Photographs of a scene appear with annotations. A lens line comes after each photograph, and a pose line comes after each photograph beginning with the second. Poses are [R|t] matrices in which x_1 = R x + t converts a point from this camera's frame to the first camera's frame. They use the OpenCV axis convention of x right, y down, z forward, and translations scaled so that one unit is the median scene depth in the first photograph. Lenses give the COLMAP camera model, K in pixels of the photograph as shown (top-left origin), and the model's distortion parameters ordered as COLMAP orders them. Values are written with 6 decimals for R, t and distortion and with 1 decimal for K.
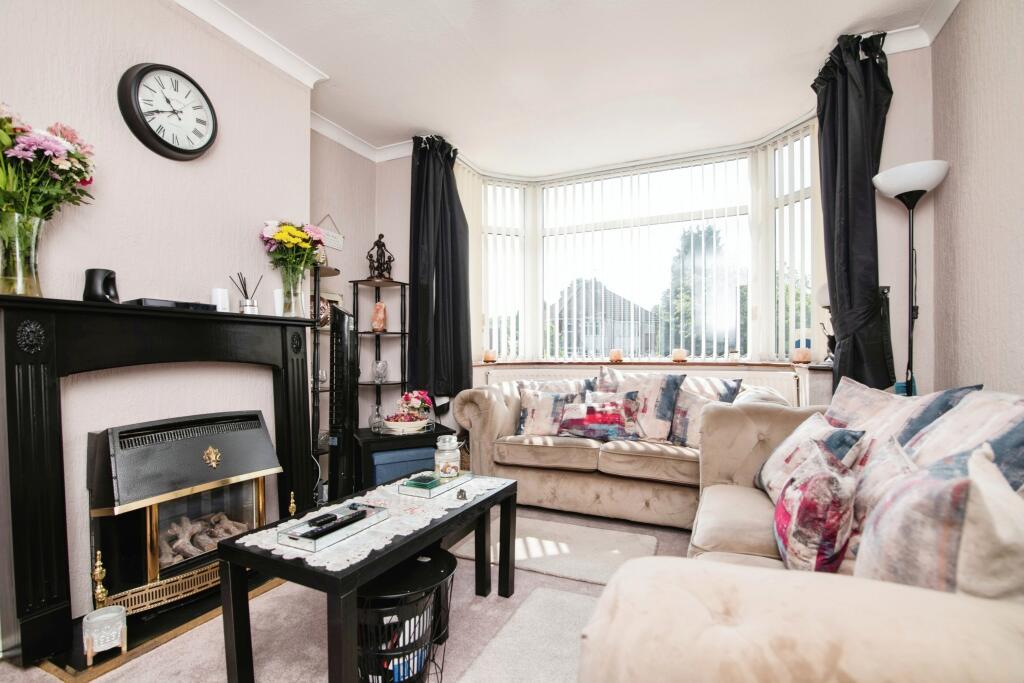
lens RADIAL K [[487.8, 0, 517.0], [0, 487.8, 346.5], [0, 0, 1]] dist [-0.020952, 0.000578]
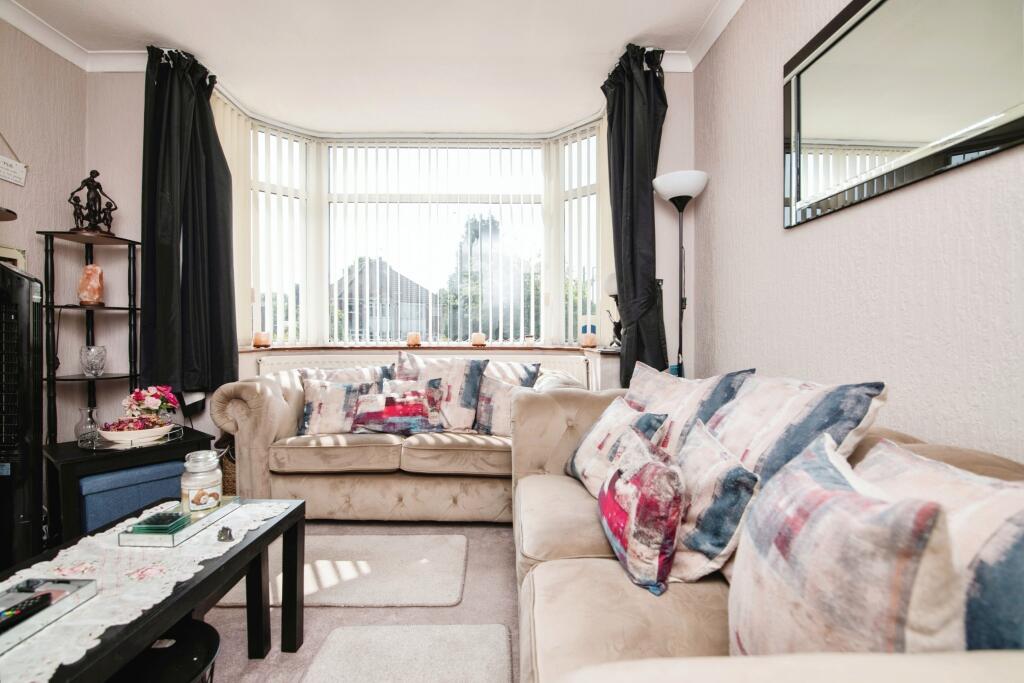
lens RADIAL K [[487.8, 0, 517.0], [0, 487.8, 346.5], [0, 0, 1]] dist [-0.020952, 0.000578]
pose [[0.907319, -0.002751, 0.420433, -0.012330], [-0.012542, 0.999356, 0.033606, -0.002462], [-0.420255, -0.035764, 0.906701, 0.103547]]
